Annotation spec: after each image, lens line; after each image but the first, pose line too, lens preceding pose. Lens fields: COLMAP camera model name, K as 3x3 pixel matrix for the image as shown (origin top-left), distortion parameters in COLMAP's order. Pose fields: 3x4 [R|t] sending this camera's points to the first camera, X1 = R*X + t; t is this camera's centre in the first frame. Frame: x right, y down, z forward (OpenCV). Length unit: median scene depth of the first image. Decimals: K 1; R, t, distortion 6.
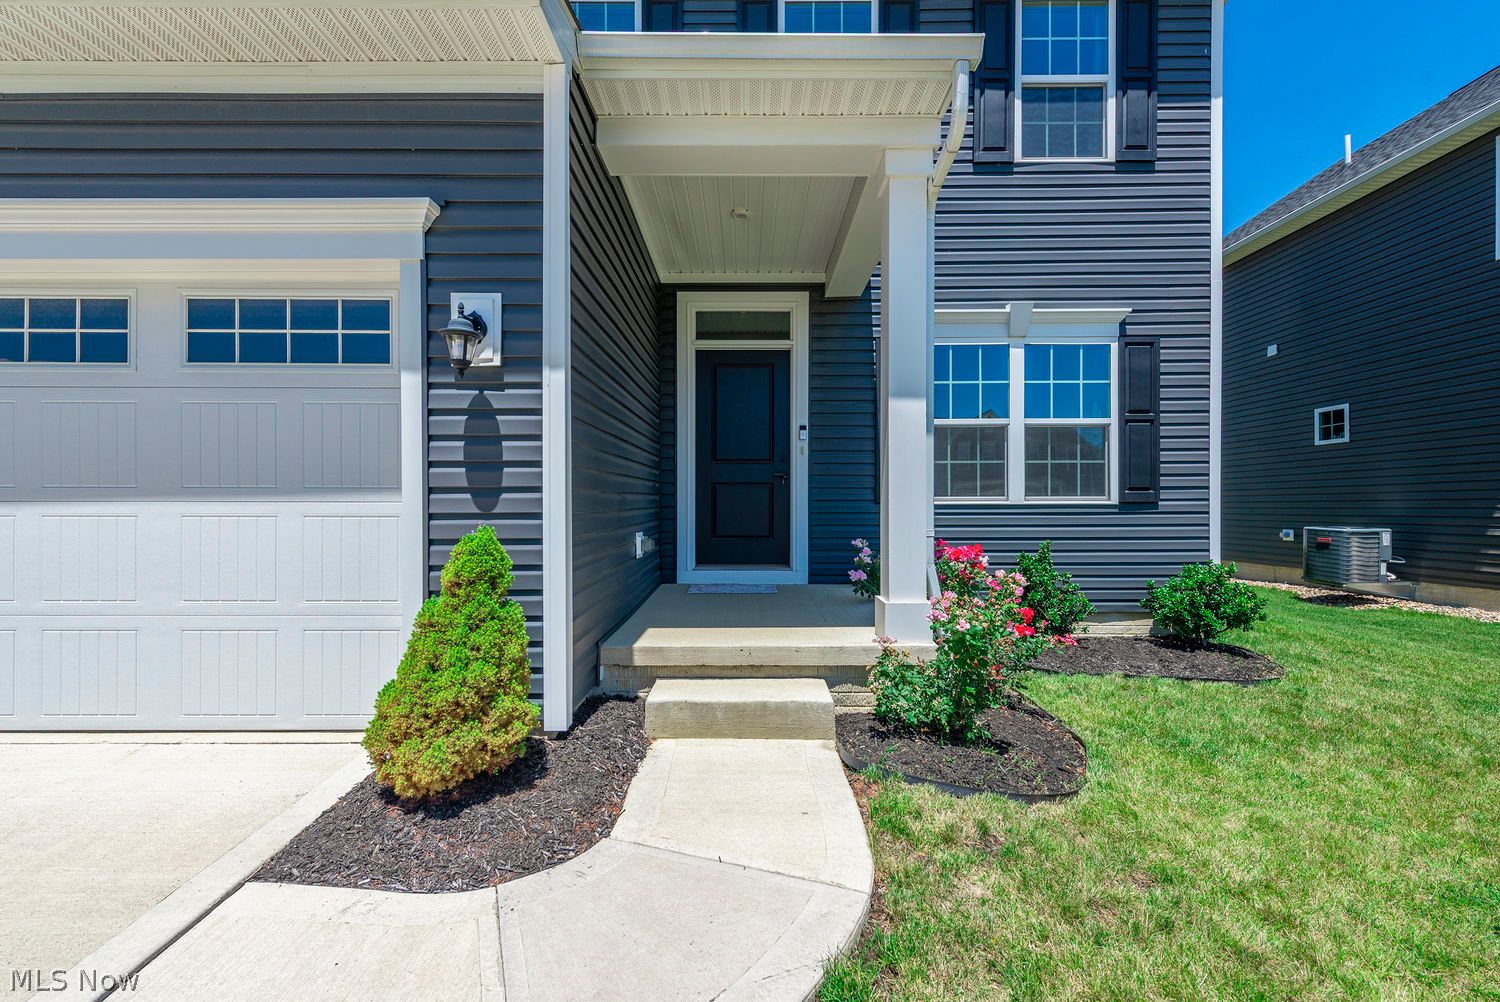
lens RADIAL K [[665.6, 0, 747.5], [0, 665.6, 508.1], [0, 0, 1]] dist [0.008437, -0.000689]
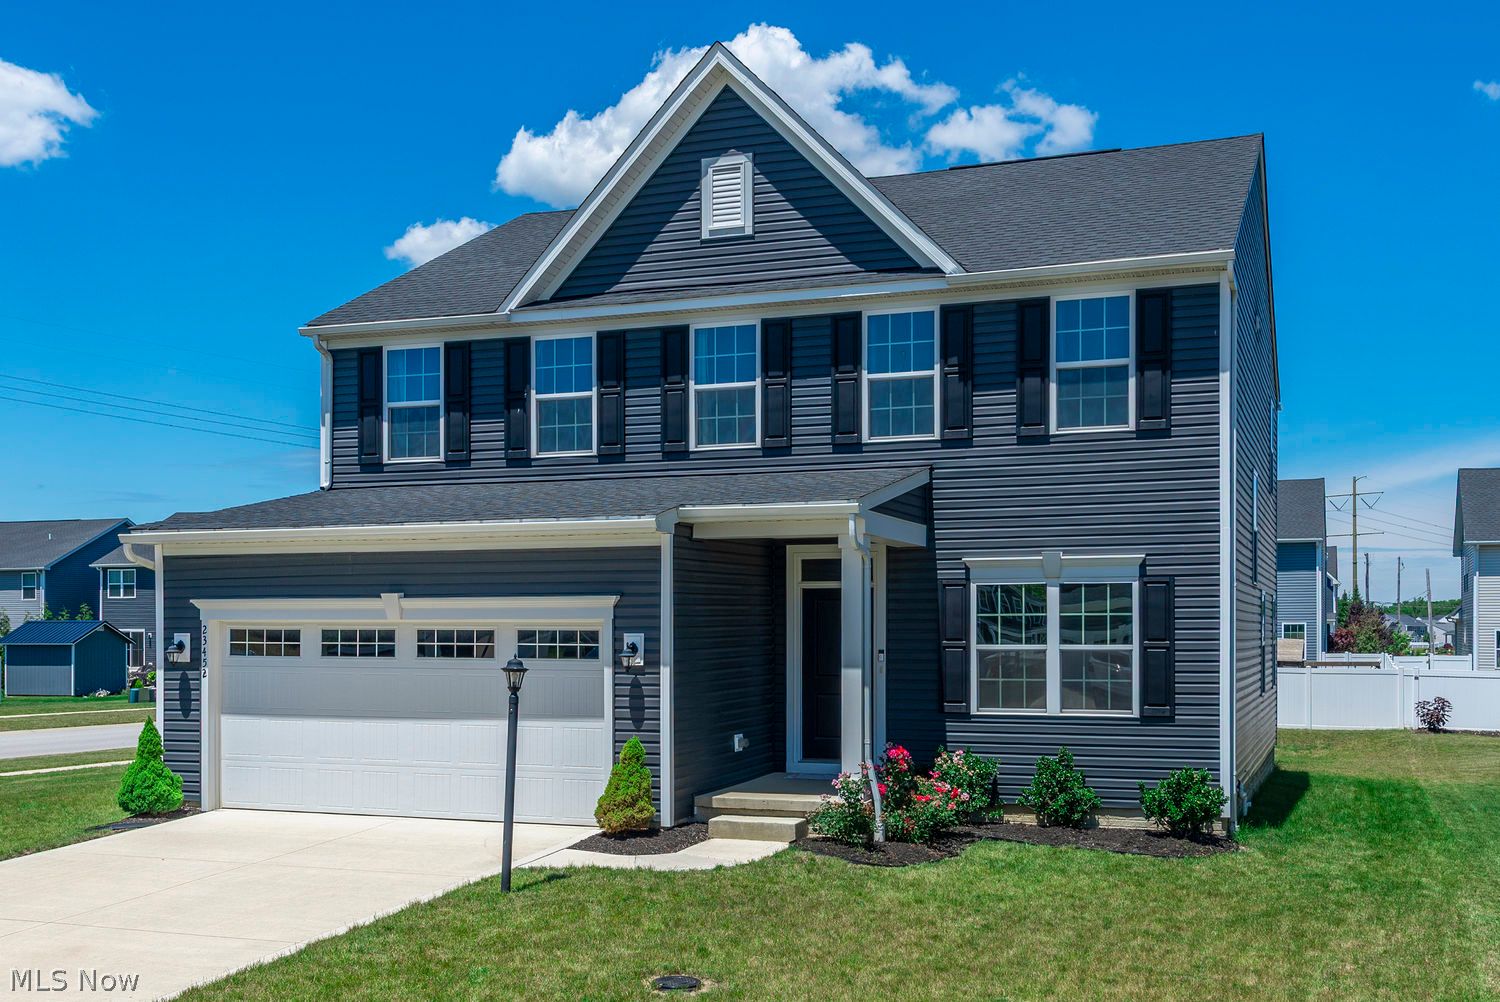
lens RADIAL K [[1554.9, 0, 696.4], [0, 1554.9, 654.7], [0, 0, 1]] dist [0.005795, 0.000000]
pose [[0.925116, 0.005669, -0.379642, 0.917260], [0.000198, 0.999881, 0.015414, -0.167375], [0.379684, -0.014335, 0.925005, -1.944839]]
